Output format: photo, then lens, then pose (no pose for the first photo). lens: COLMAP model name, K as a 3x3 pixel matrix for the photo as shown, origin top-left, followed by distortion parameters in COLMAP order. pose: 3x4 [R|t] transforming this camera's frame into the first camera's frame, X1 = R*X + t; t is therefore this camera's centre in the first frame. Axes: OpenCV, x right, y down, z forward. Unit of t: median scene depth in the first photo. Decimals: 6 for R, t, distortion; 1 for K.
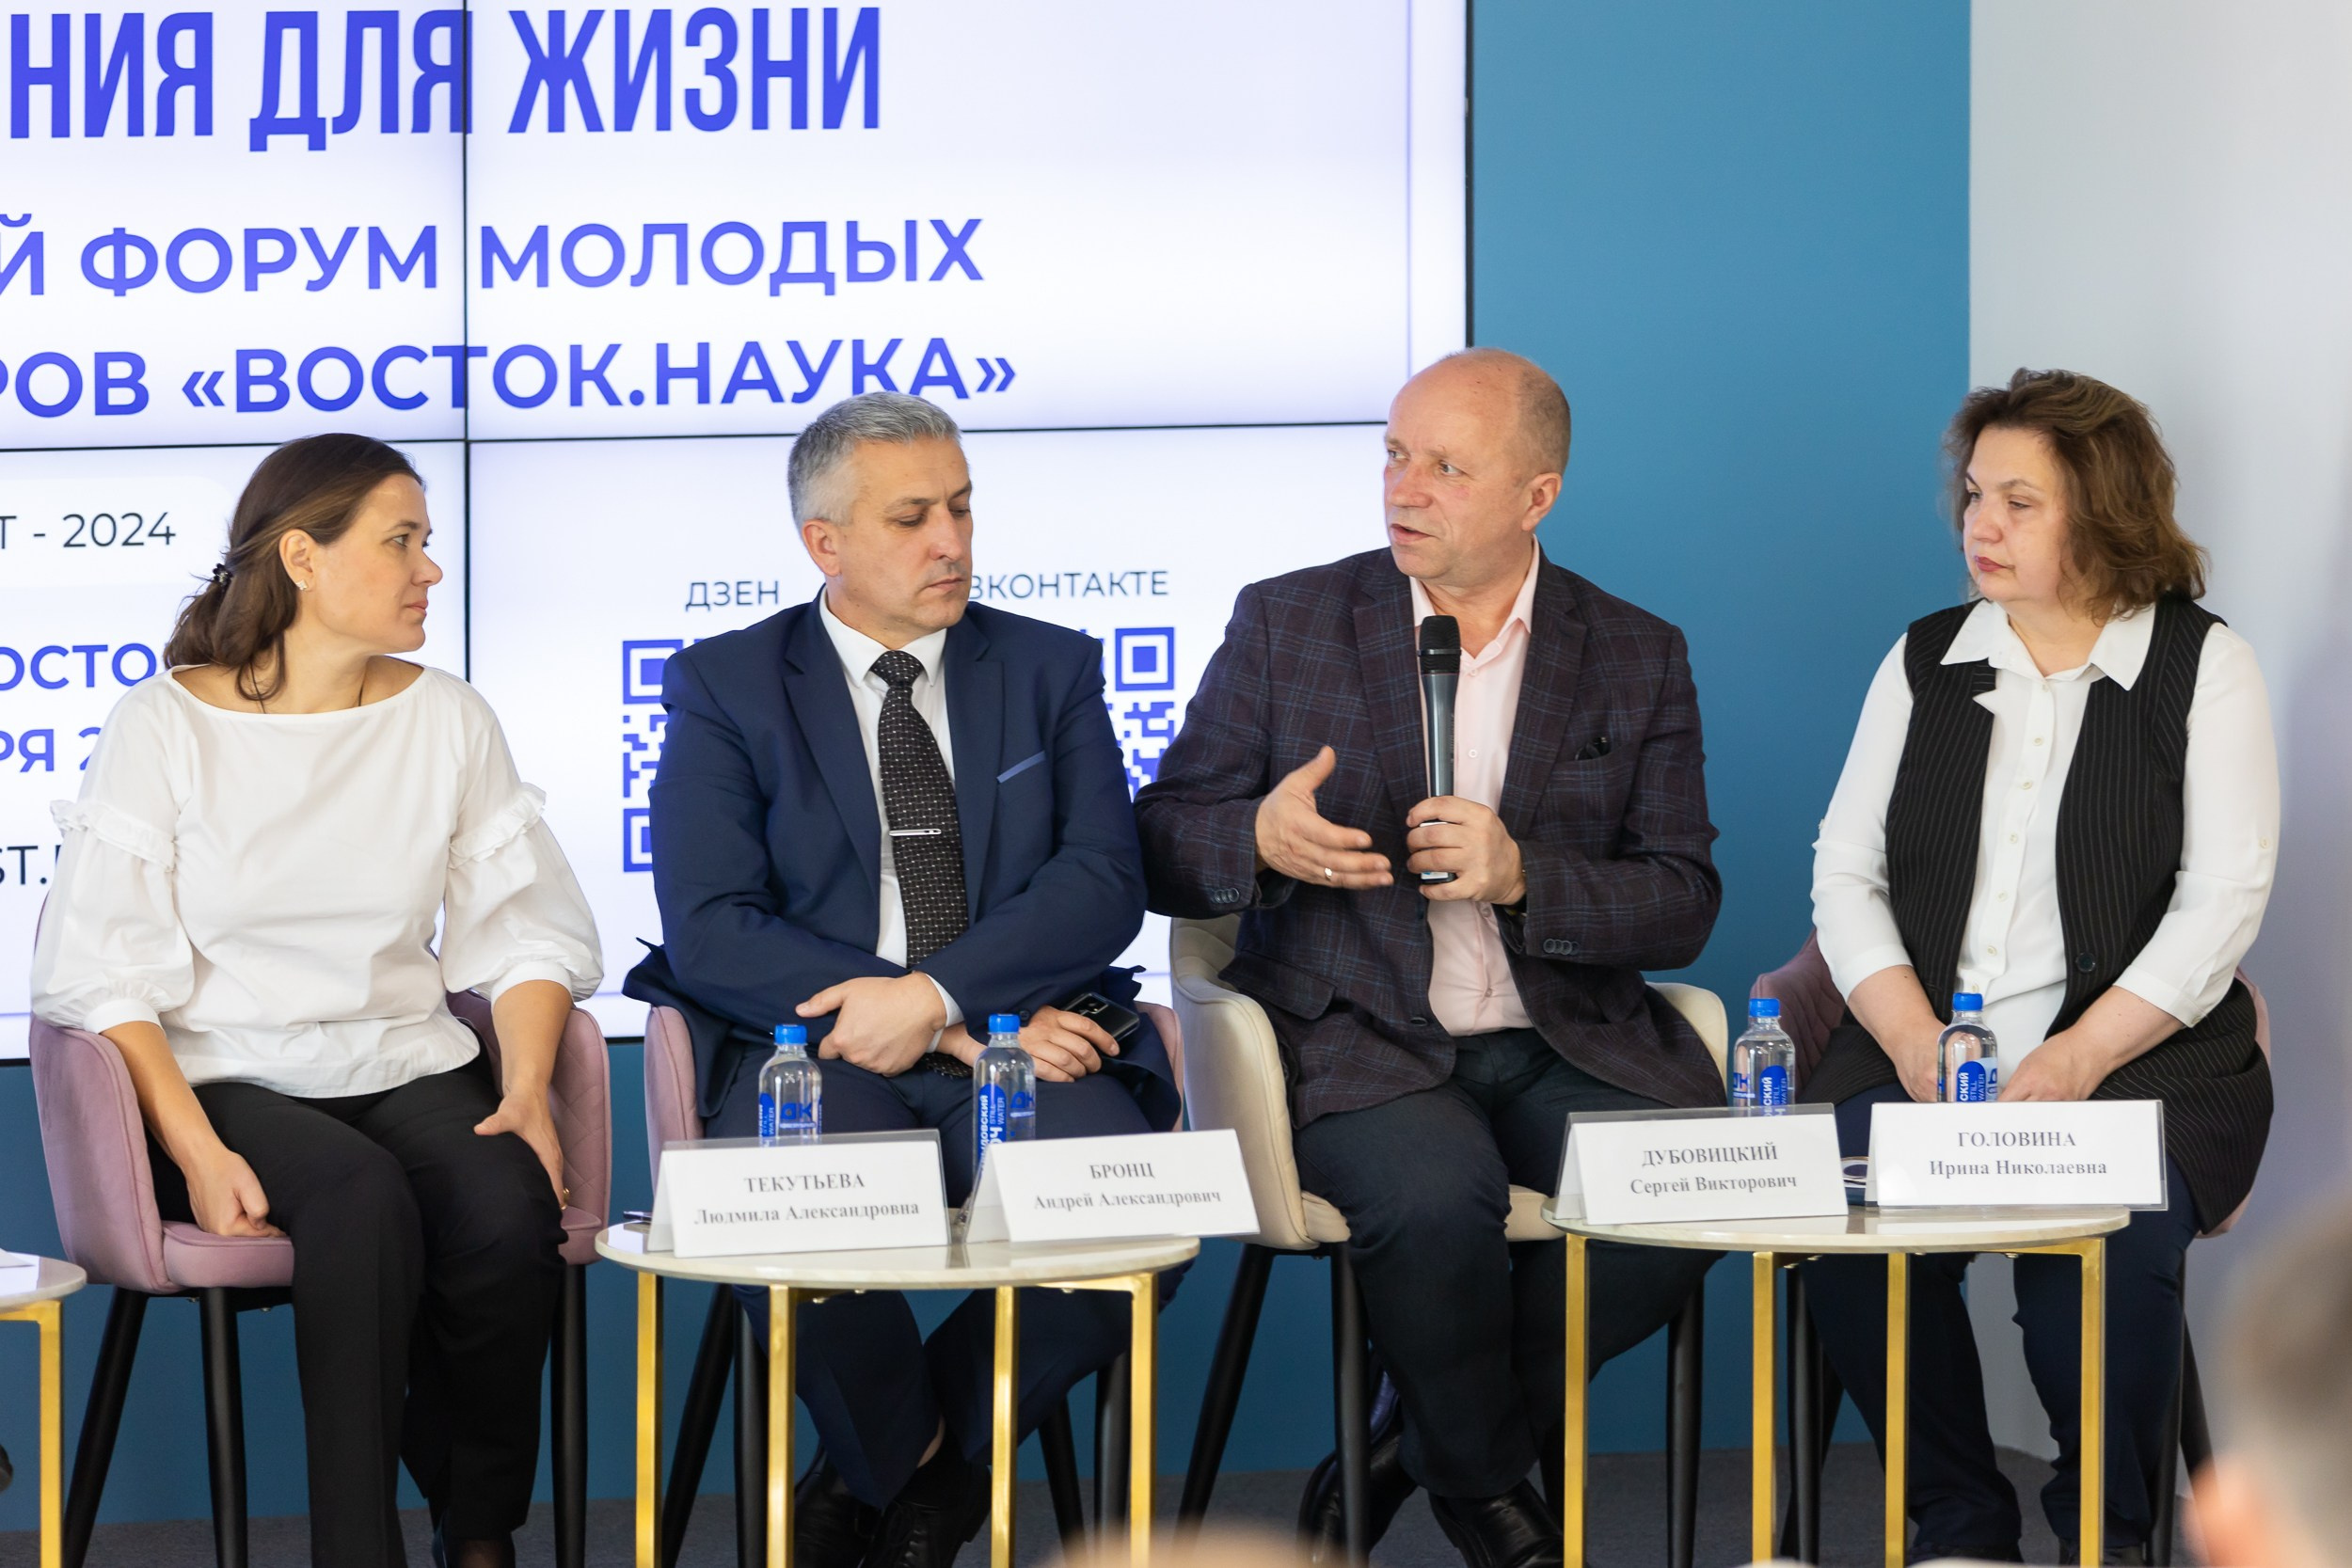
lens RADIAL K [[10691.9, 0, 1011.3], [0, 10691.9, 914.2], [0, 0, 1]] dist [0.054894, 0.000000]
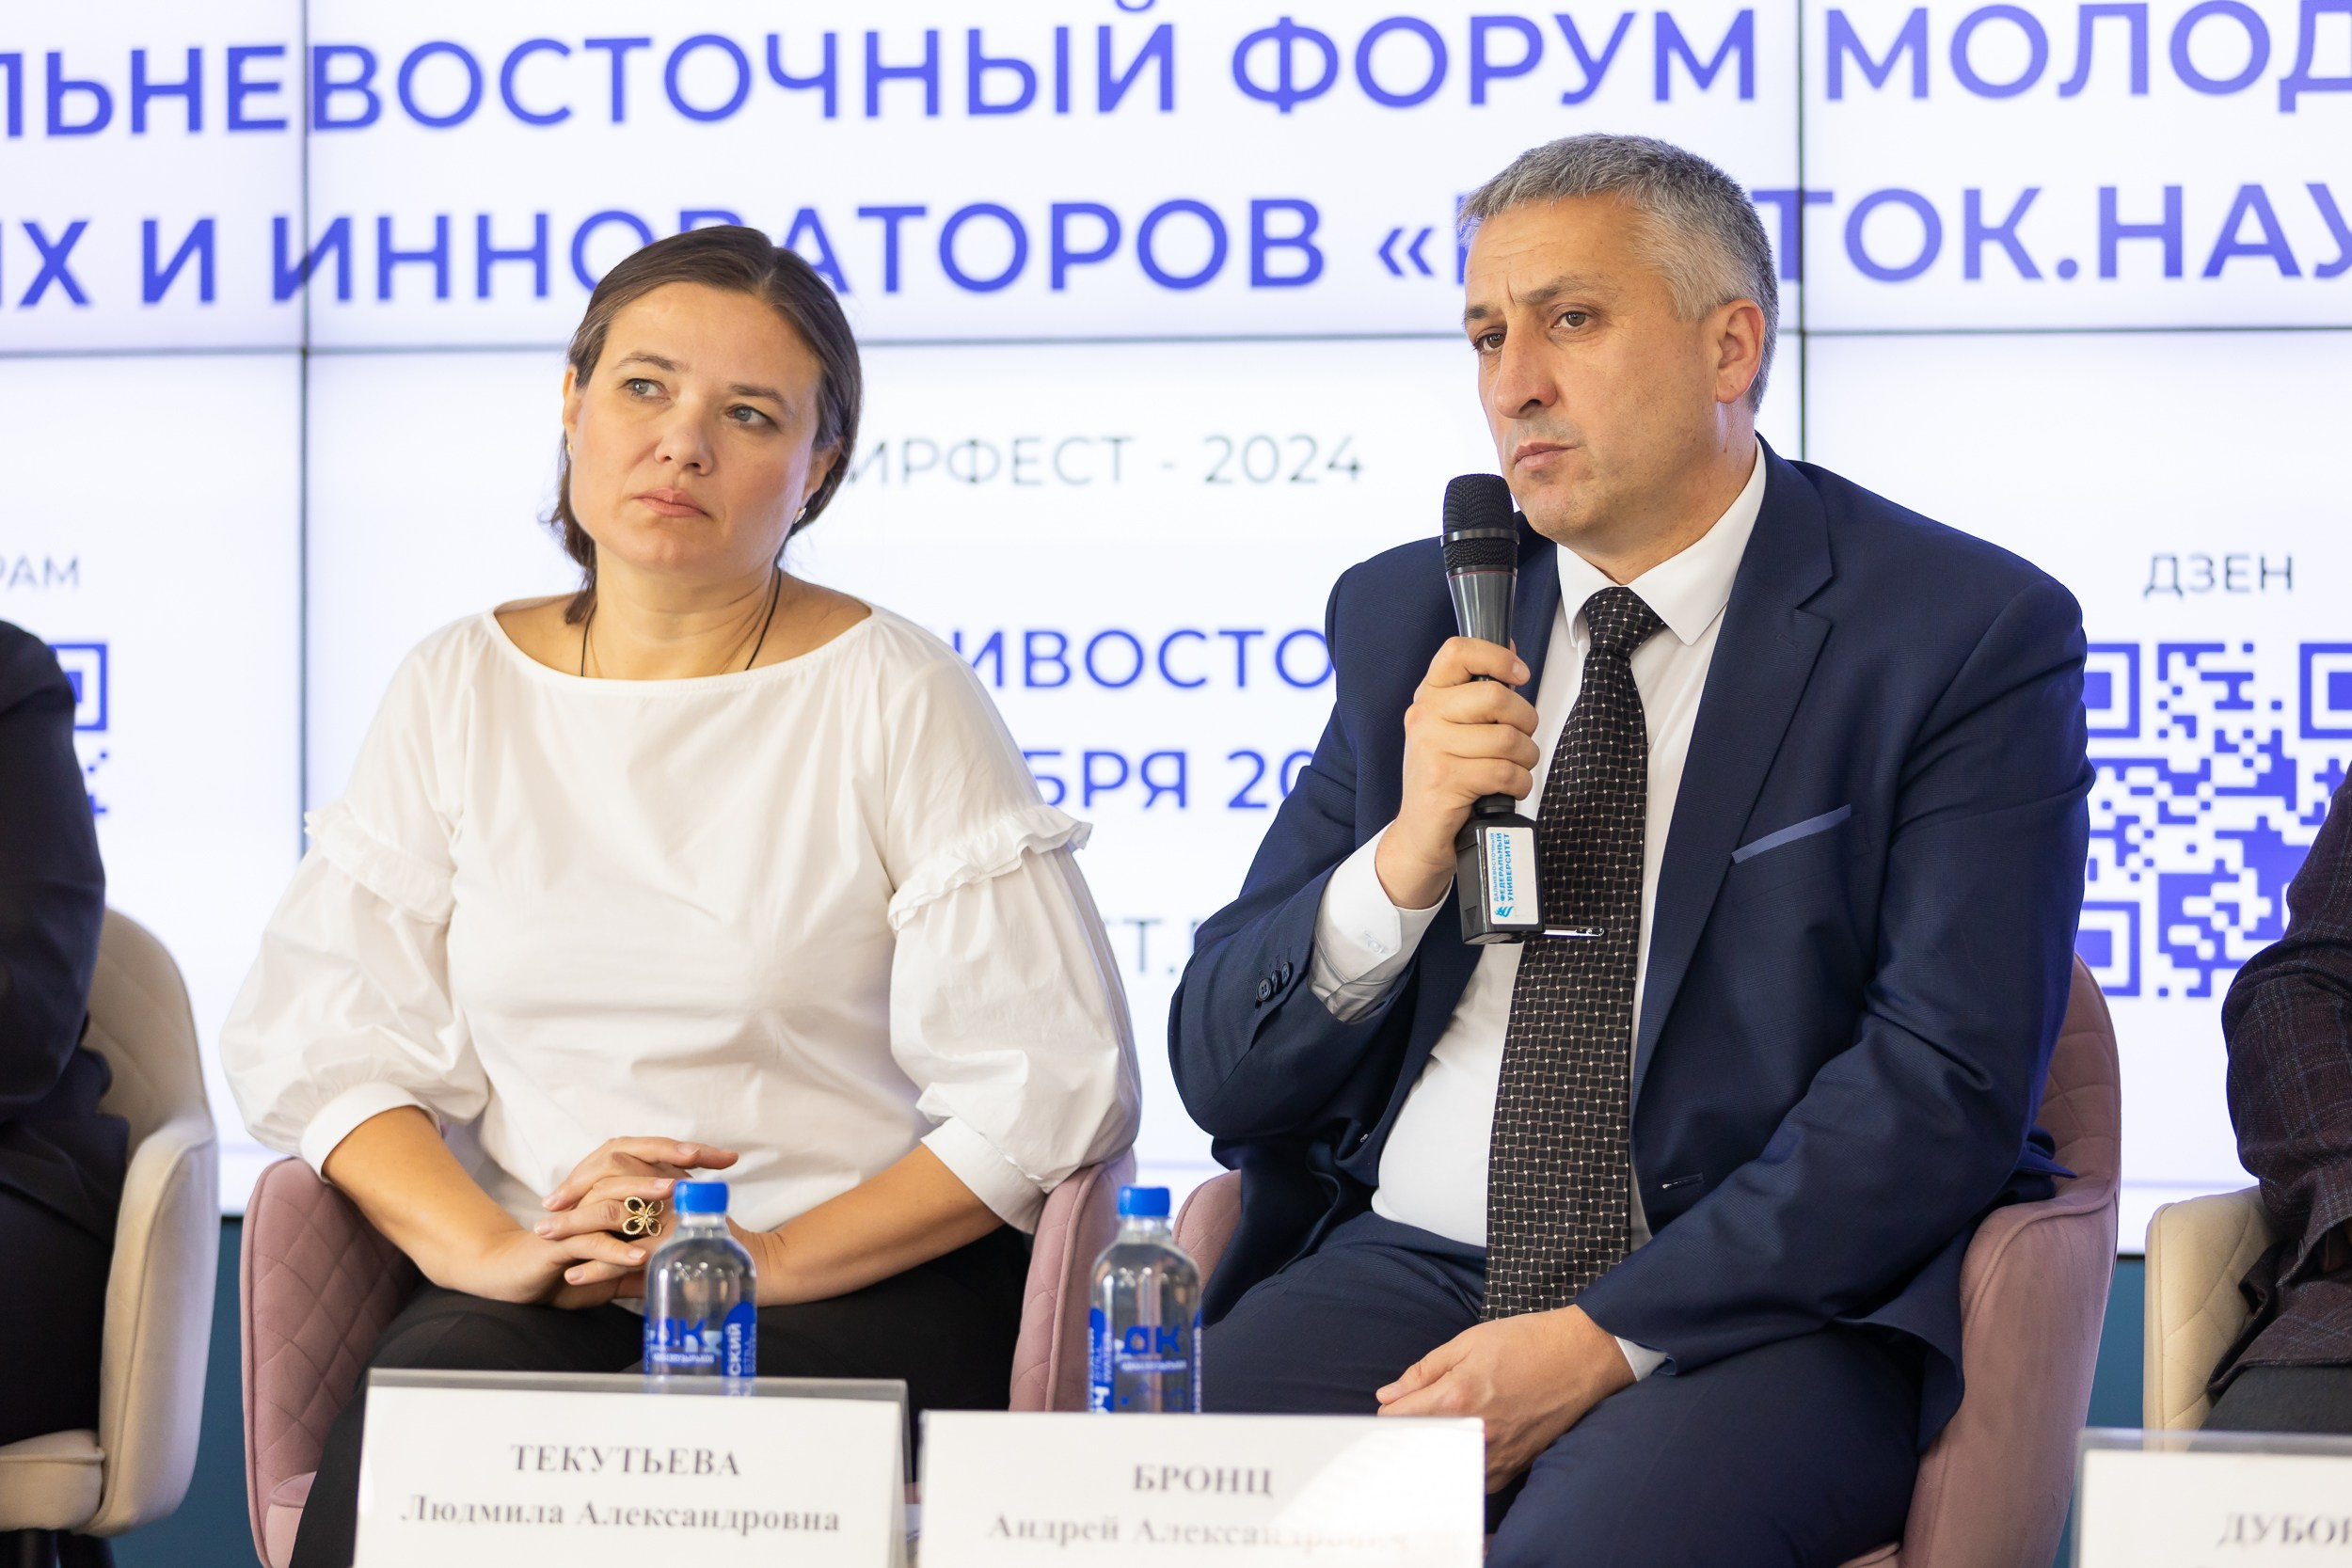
lens RADIAL K [[8246.2, 0, 1410.1], [0, 8246.2, 1053.1], [0, 0, 1]] dist [-0.131384, 0.000000]
pose [[0.824876, 0.038887, -0.563975, 0.218692], [-0.047902, 0.998851, -0.001190, 0.002013], [0.563281, 0.027997, 0.825791, 0.568647]]
